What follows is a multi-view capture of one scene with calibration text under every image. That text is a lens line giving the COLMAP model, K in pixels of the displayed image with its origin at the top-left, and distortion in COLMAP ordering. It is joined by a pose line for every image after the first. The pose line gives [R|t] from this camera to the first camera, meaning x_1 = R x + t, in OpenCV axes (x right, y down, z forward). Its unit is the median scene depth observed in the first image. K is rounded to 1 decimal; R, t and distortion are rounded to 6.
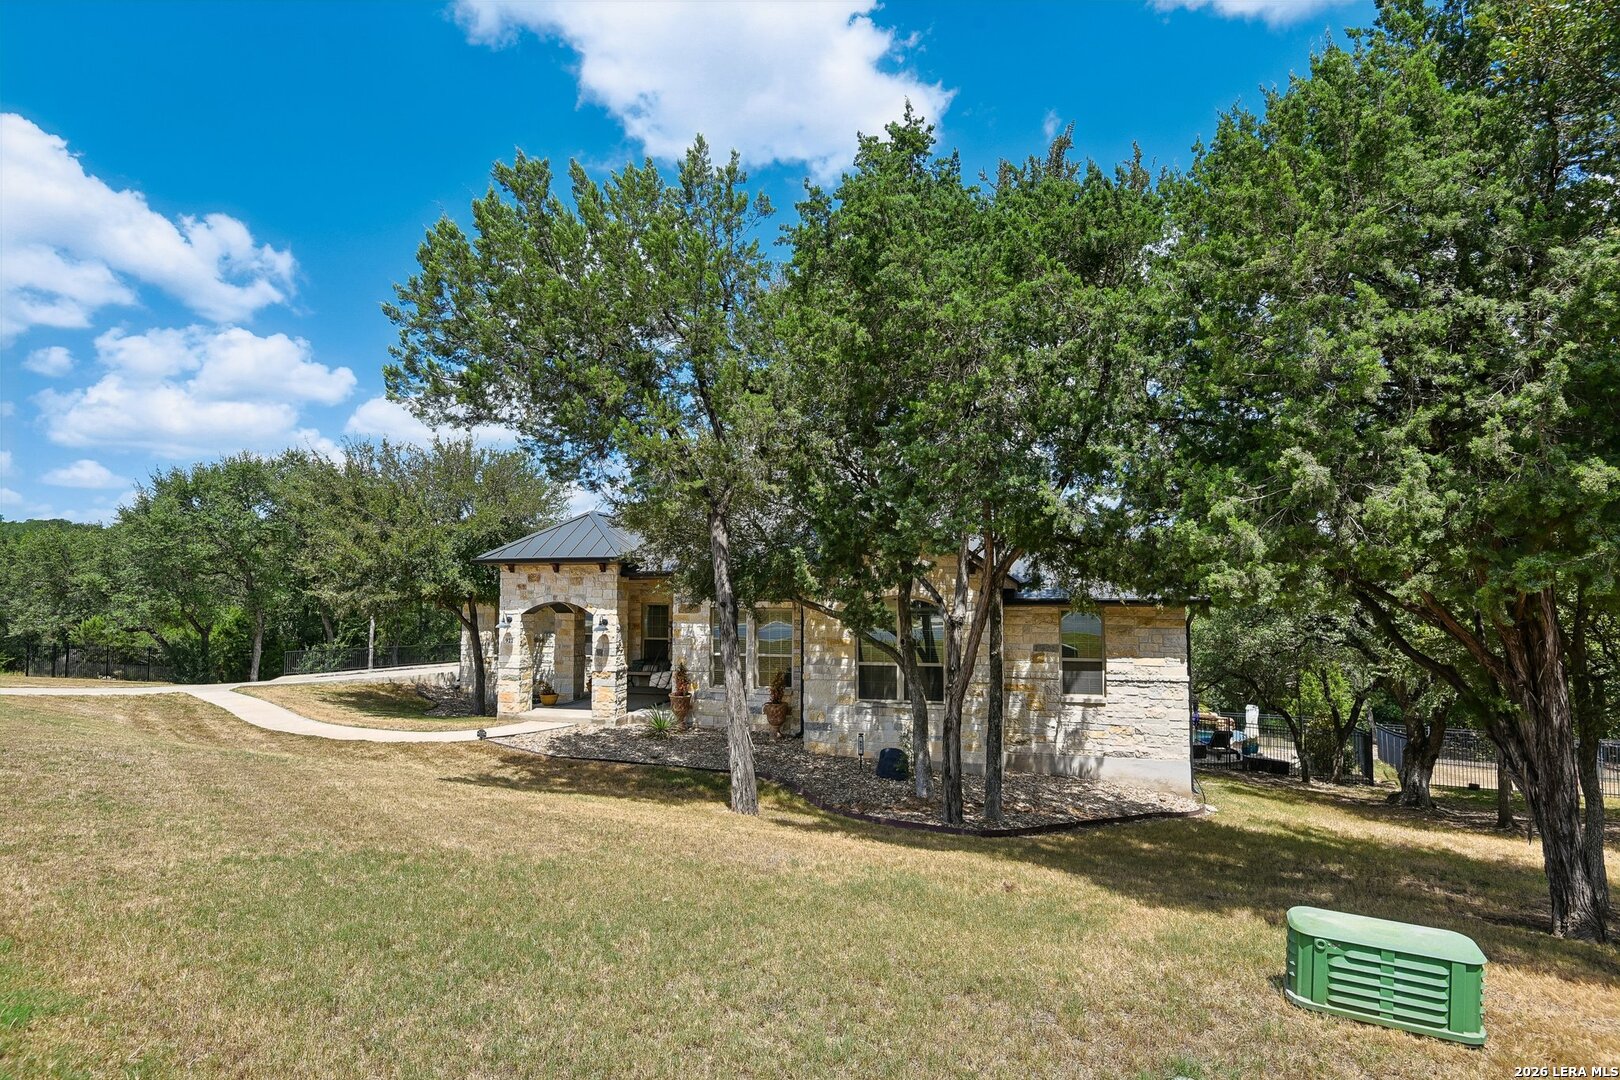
lens RADIAL K [[810.1, 0, 816.2], [0, 810.1, 543.9], [0, 0, 1]] dist [-0.012922, -0.000021]
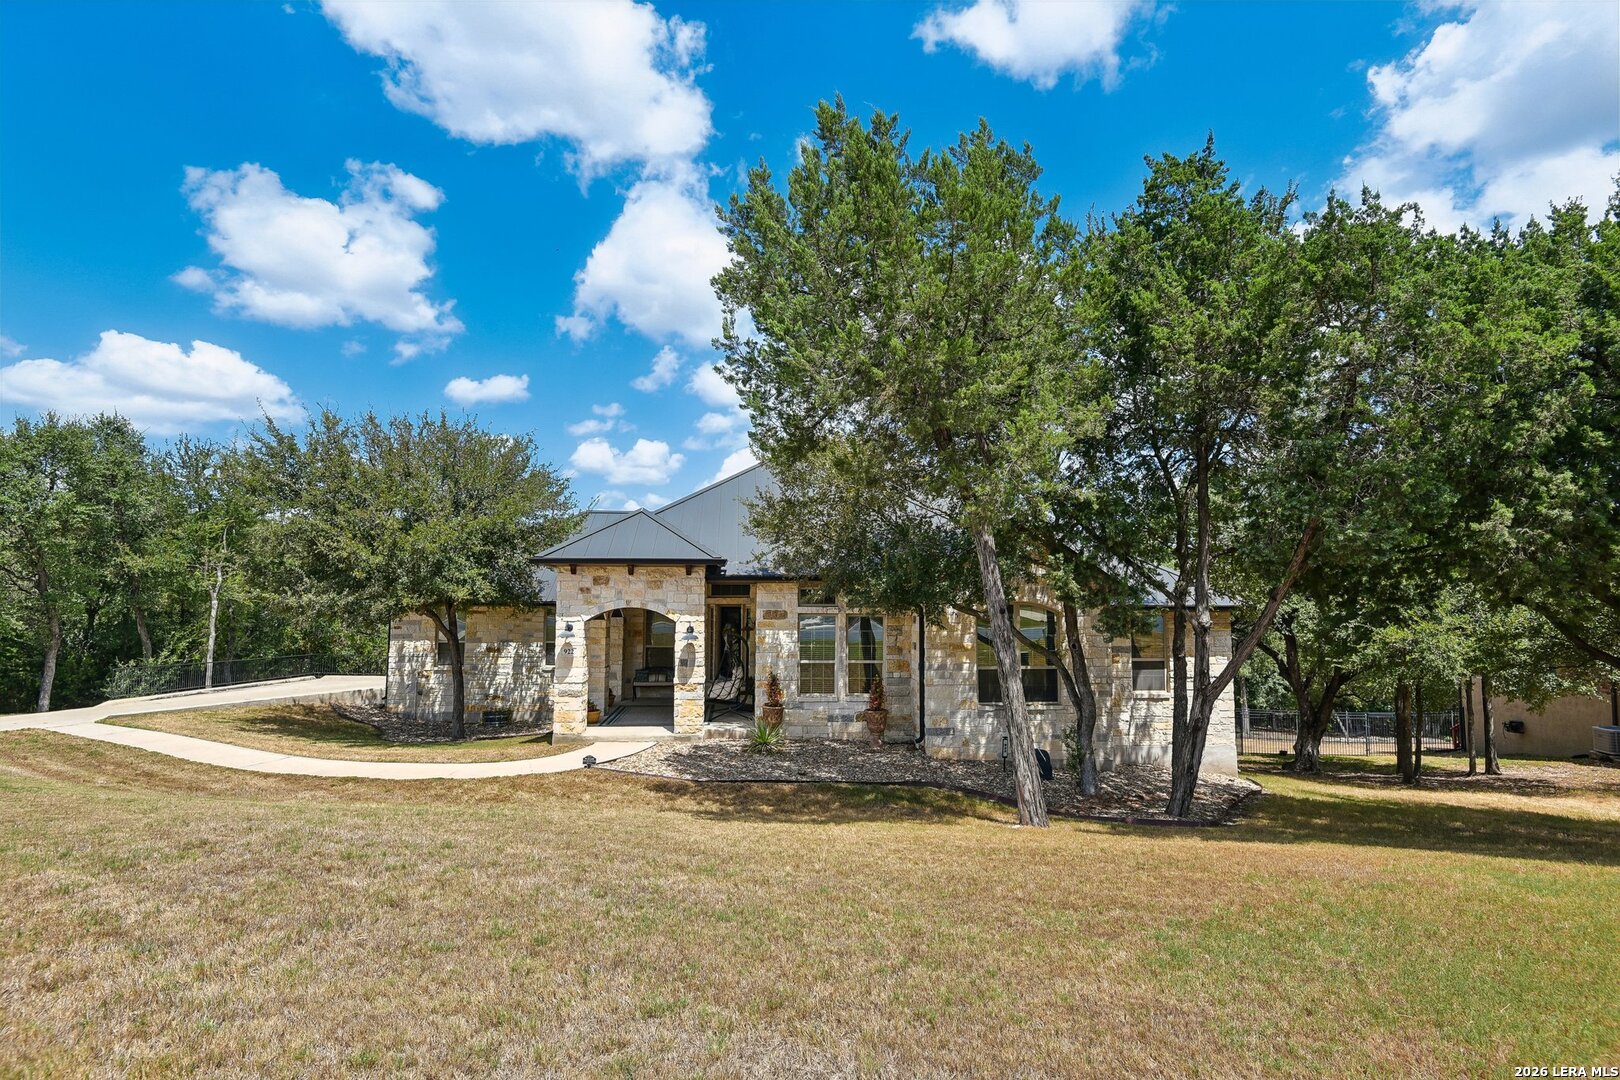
lens RADIAL K [[759.5, 0, 814.8], [0, 759.5, 542.4], [0, 0, 1]] dist [-0.001592, -0.013592]
pose [[0.949472, 0.027062, 0.312684, -0.399358], [-0.023190, 0.999601, -0.016097, 0.008153], [-0.312995, 0.008032, 0.949721, 0.133941]]
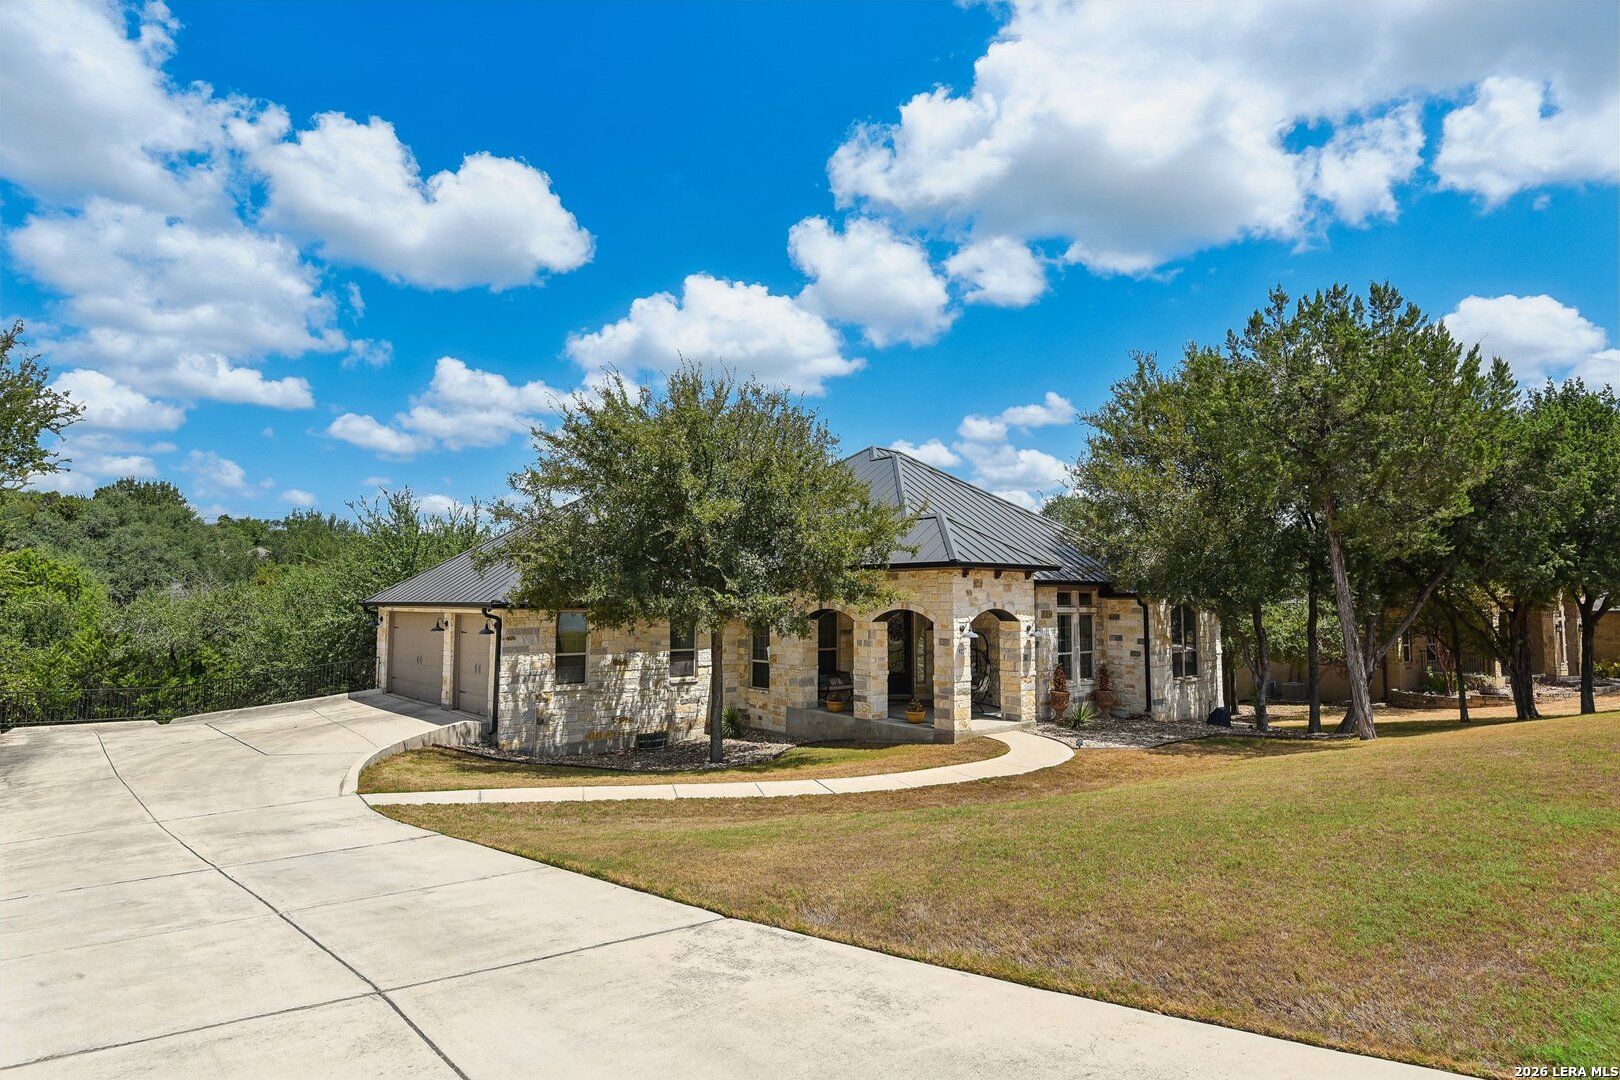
lens RADIAL K [[886.7, 0, 810.0], [0, 886.7, 540.0], [0, 0, 1]] dist [-0.000825, -0.000156]
pose [[0.553789, 0.057814, 0.830647, -1.361292], [-0.054981, 0.997948, -0.032802, 0.036959], [-0.830840, -0.027505, 0.555832, 0.605427]]
